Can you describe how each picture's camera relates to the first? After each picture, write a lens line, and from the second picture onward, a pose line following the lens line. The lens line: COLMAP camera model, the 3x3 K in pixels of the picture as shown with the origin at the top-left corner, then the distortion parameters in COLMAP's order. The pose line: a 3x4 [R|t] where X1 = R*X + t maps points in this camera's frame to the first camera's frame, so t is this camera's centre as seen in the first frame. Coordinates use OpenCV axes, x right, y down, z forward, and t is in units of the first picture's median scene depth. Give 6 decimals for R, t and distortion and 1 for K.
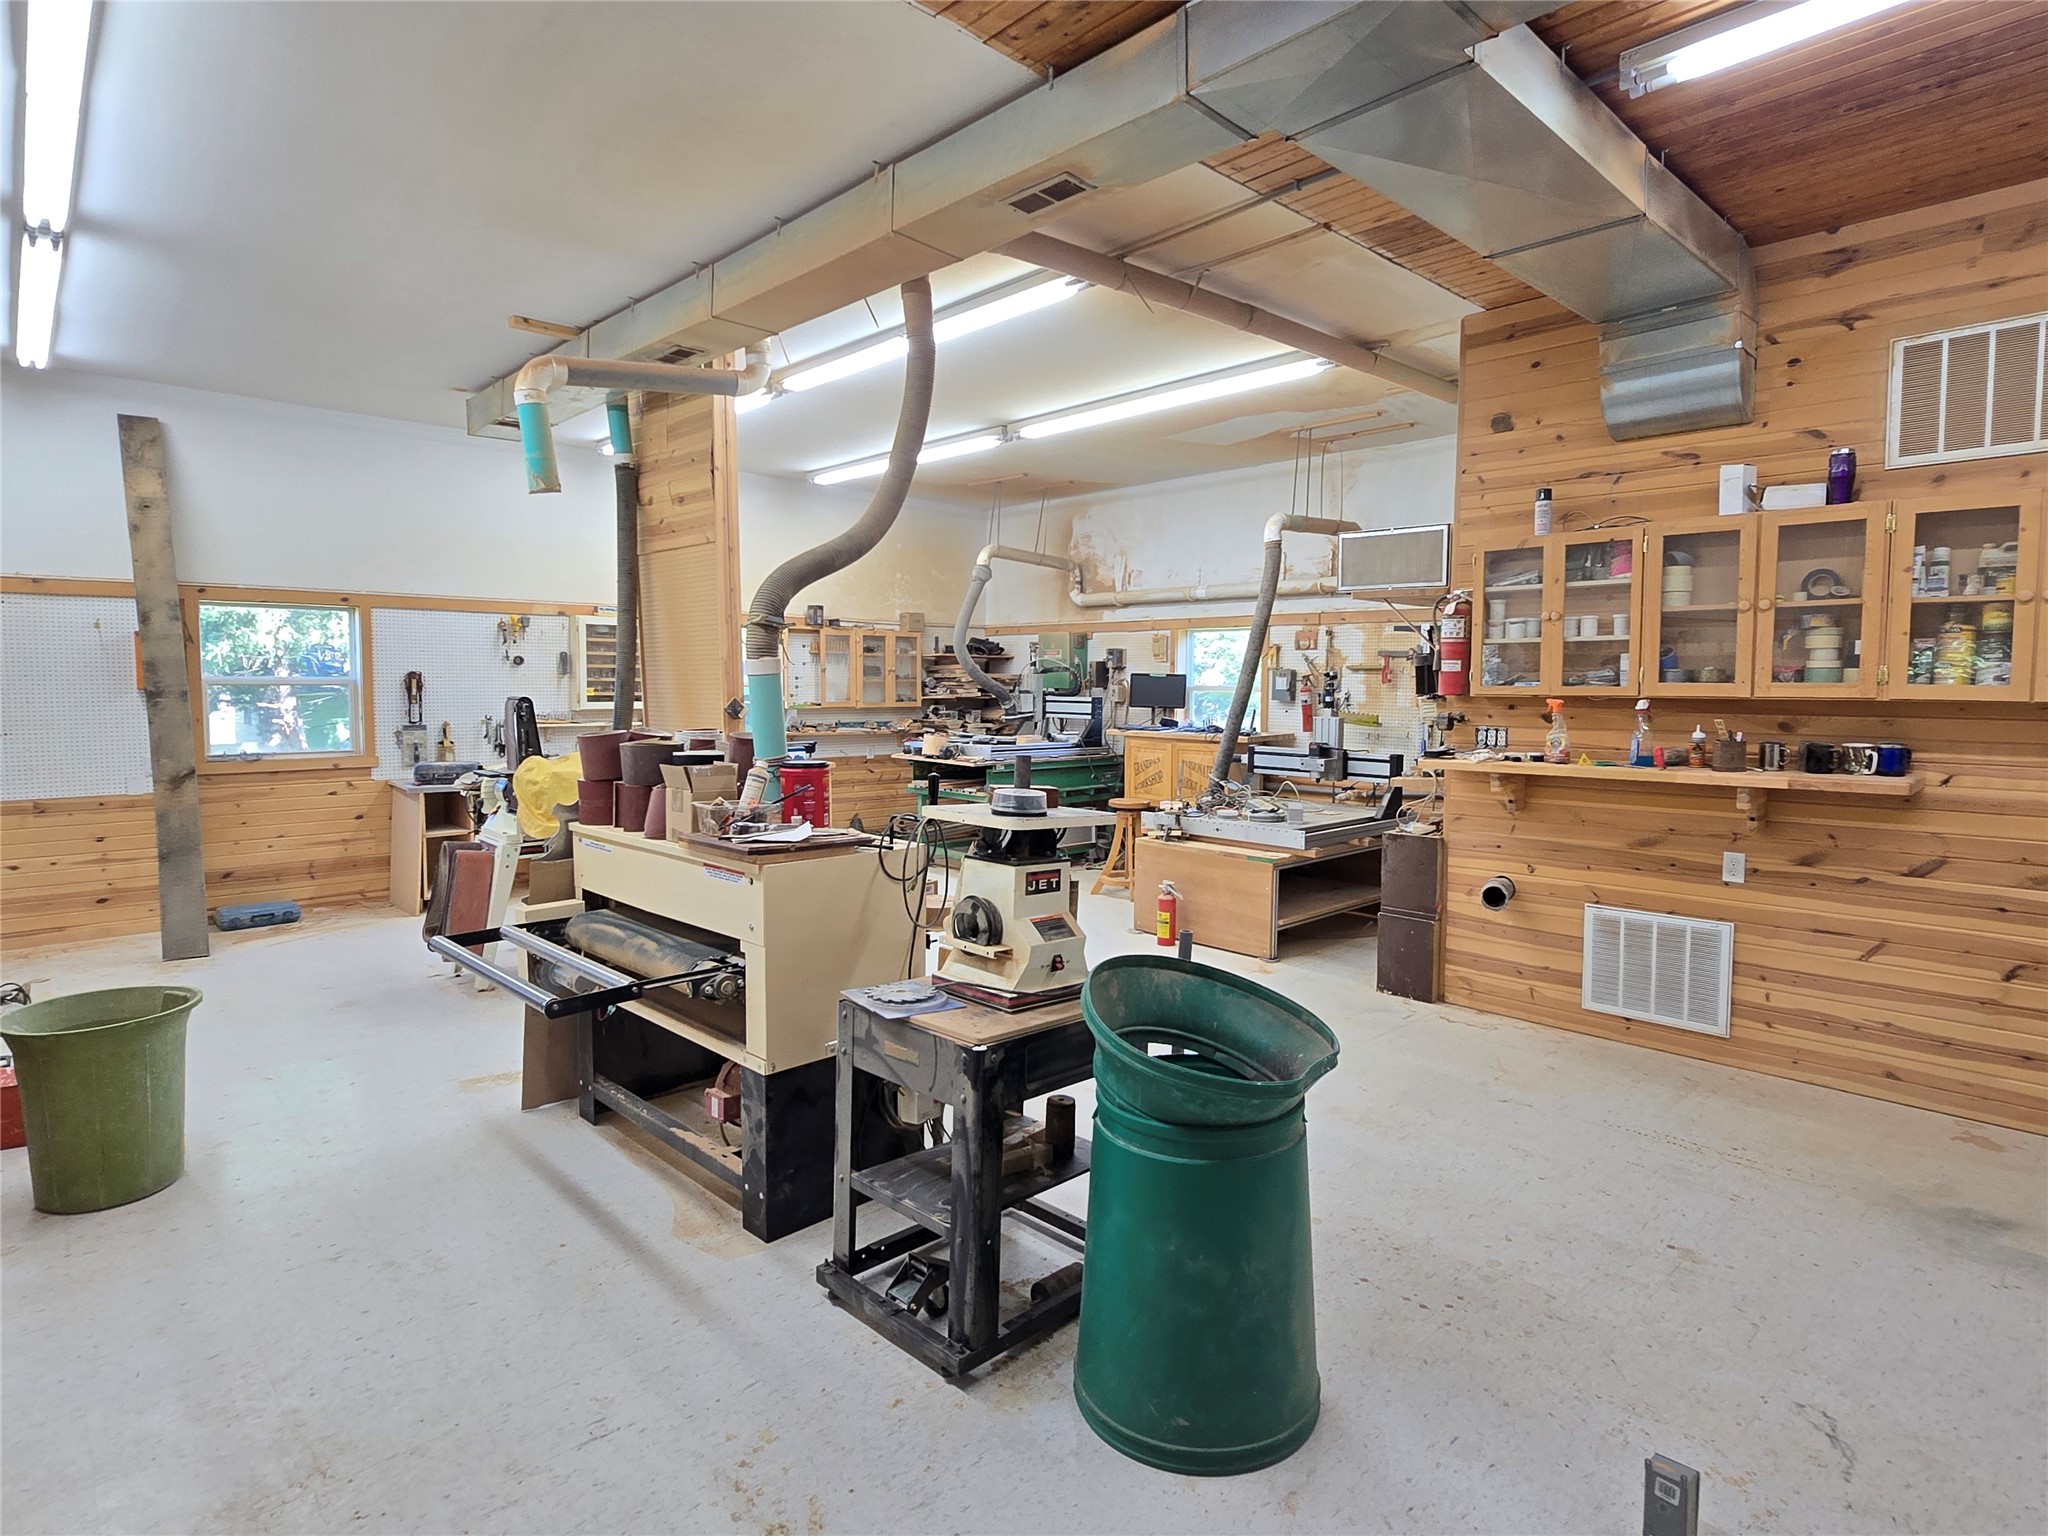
lens RADIAL K [[1086.1, 0, 1034.2], [0, 1086.1, 759.5], [0, 0, 1]] dist [-0.005145, 0.000445]
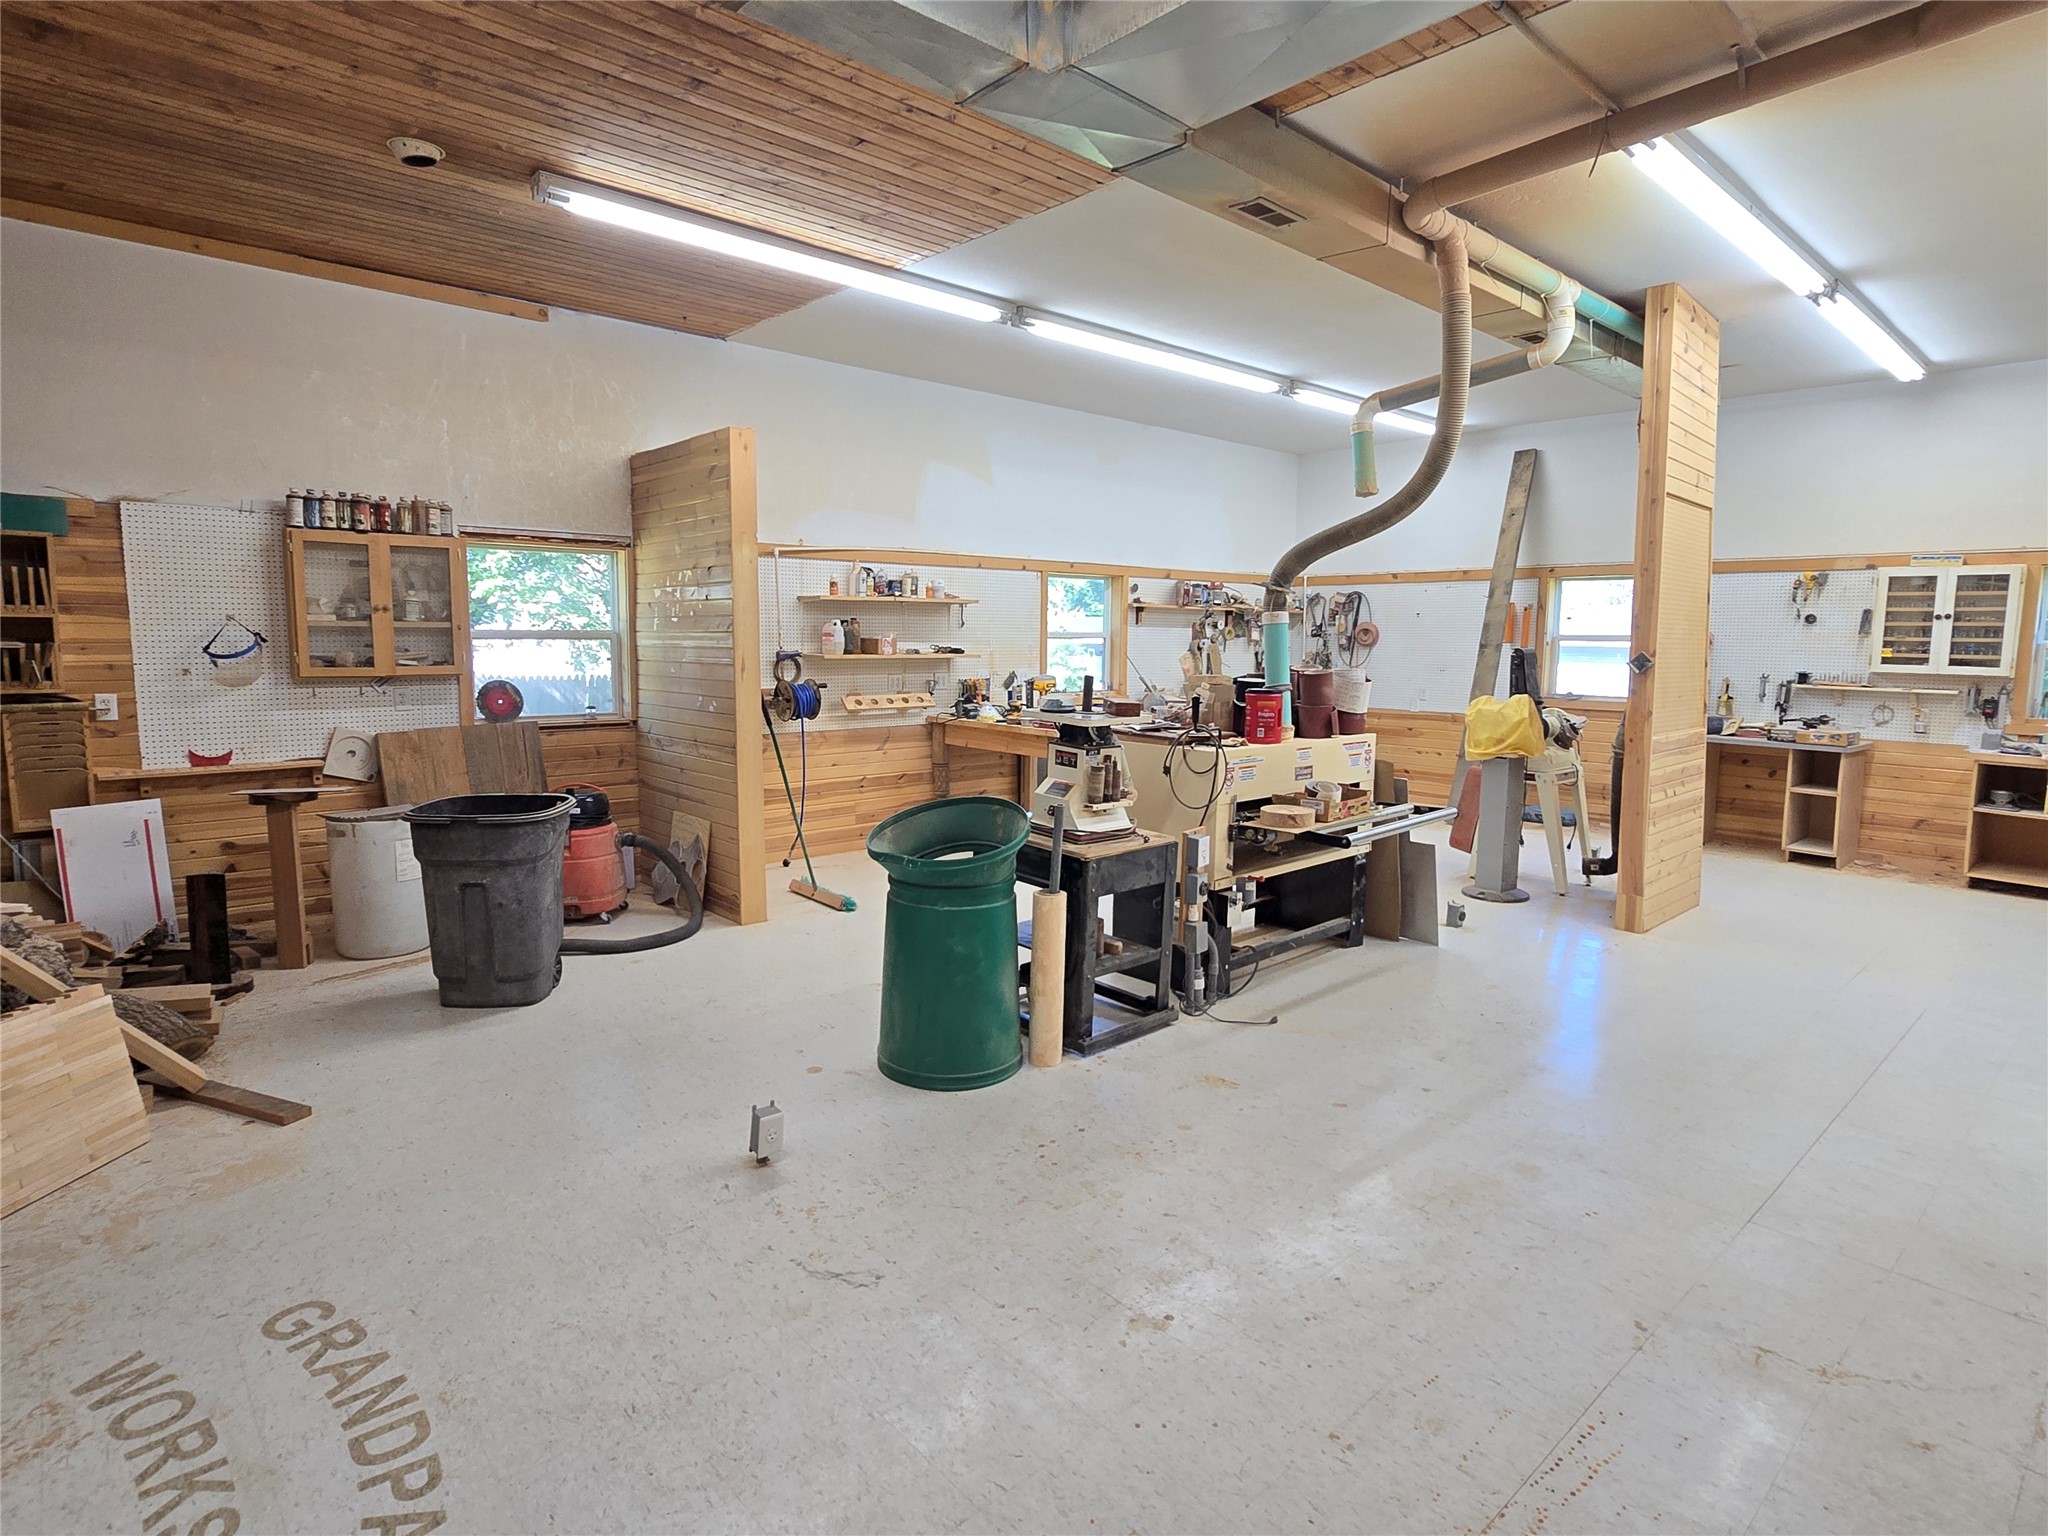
lens RADIAL K [[1086.1, 0, 1034.7], [0, 1086.1, 761.4], [0, 0, 1]] dist [-0.005145, 0.000445]
pose [[-0.030176, 0.110790, -0.993386, 0.669960], [-0.082299, 0.990188, 0.112933, -0.022368], [0.996151, 0.085163, -0.020762, 0.437813]]
